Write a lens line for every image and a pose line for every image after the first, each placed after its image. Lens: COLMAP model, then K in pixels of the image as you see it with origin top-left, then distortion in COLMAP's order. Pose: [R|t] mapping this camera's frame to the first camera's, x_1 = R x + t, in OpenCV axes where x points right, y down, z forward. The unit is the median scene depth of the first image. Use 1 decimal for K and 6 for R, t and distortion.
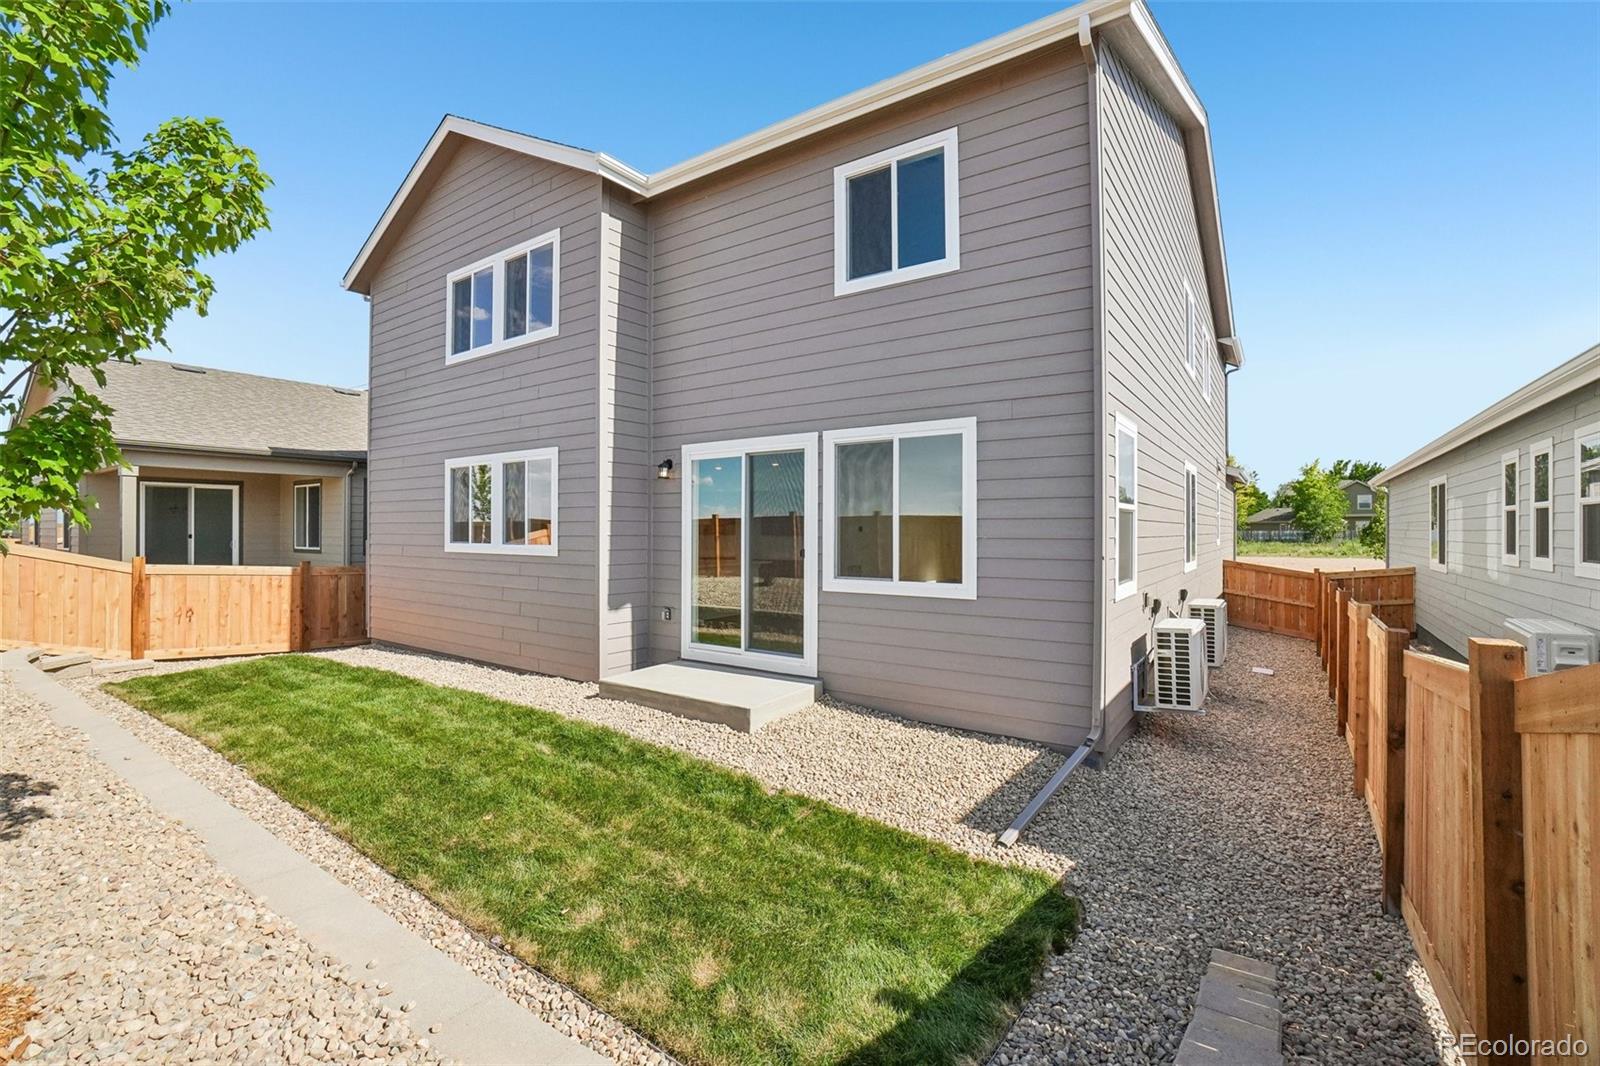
lens RADIAL K [[715.2, 0, 786.0], [0, 715.2, 518.3], [0, 0, 1]] dist [-0.036955, 0.006699]
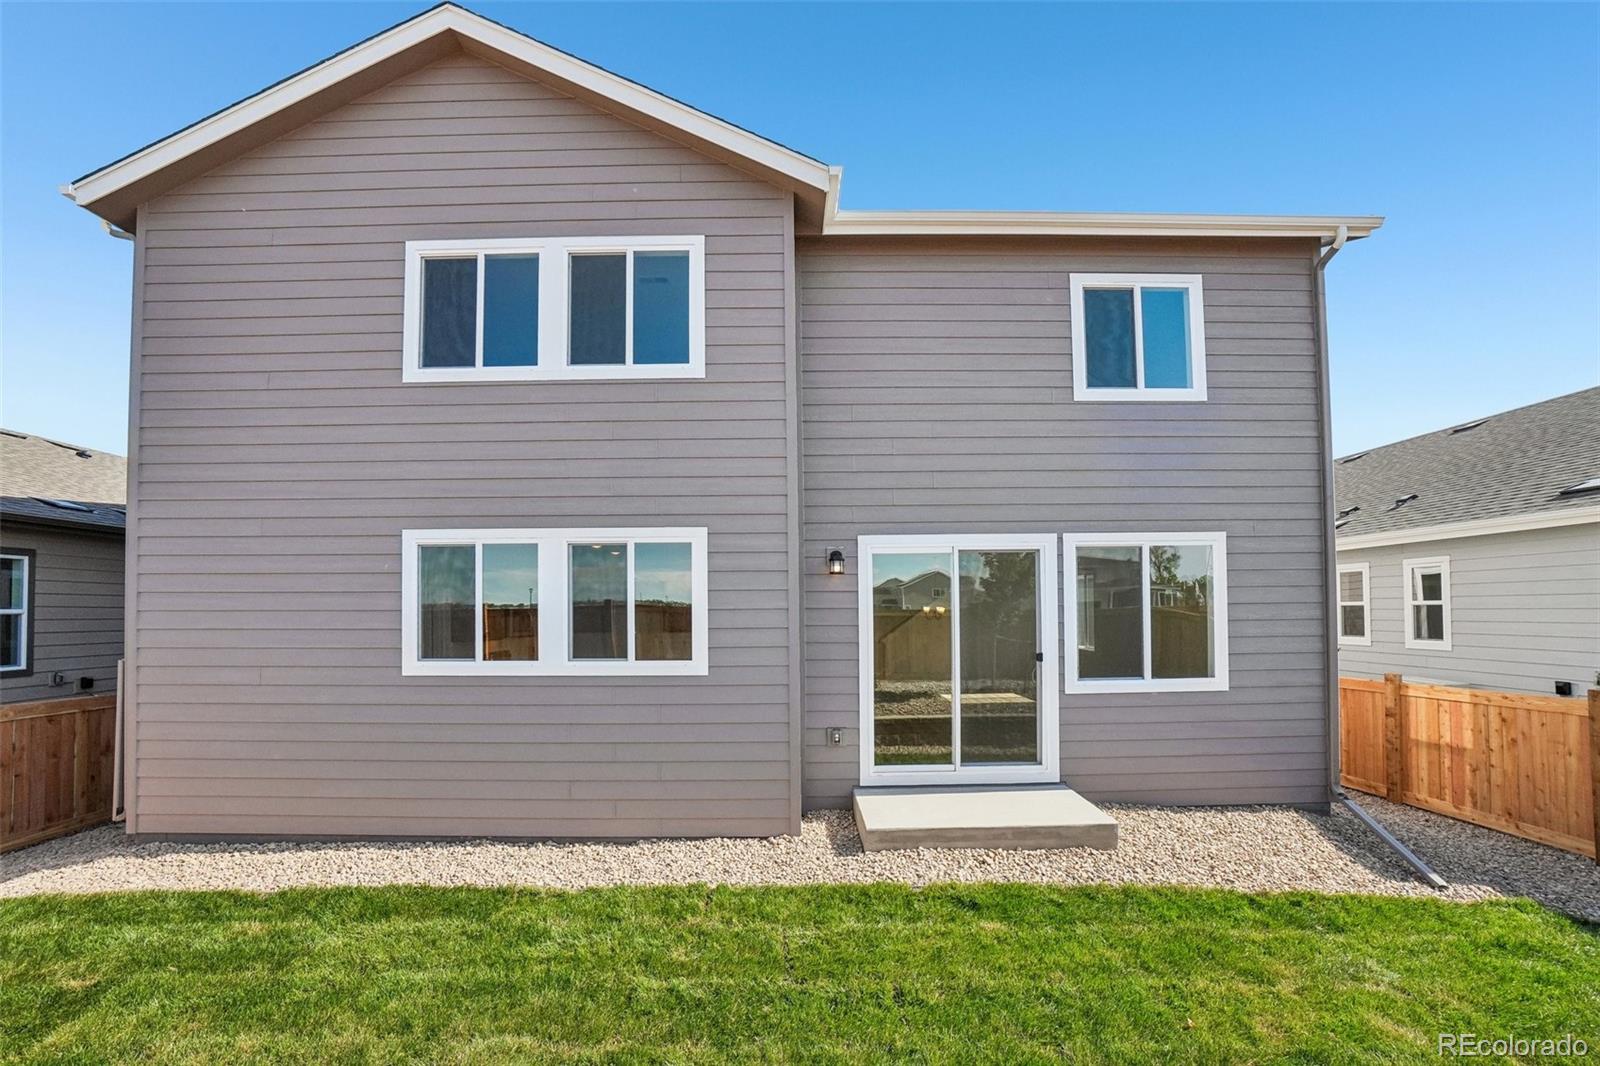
lens RADIAL K [[715.2, 0, 786.5], [0, 715.2, 588.6], [0, 0, 1]] dist [-0.036955, 0.006699]
pose [[0.811277, 0.006911, 0.584621, -0.772767], [0.001297, 0.999906, -0.013619, -0.029105], [-0.584660, 0.011807, 0.811192, 0.389314]]
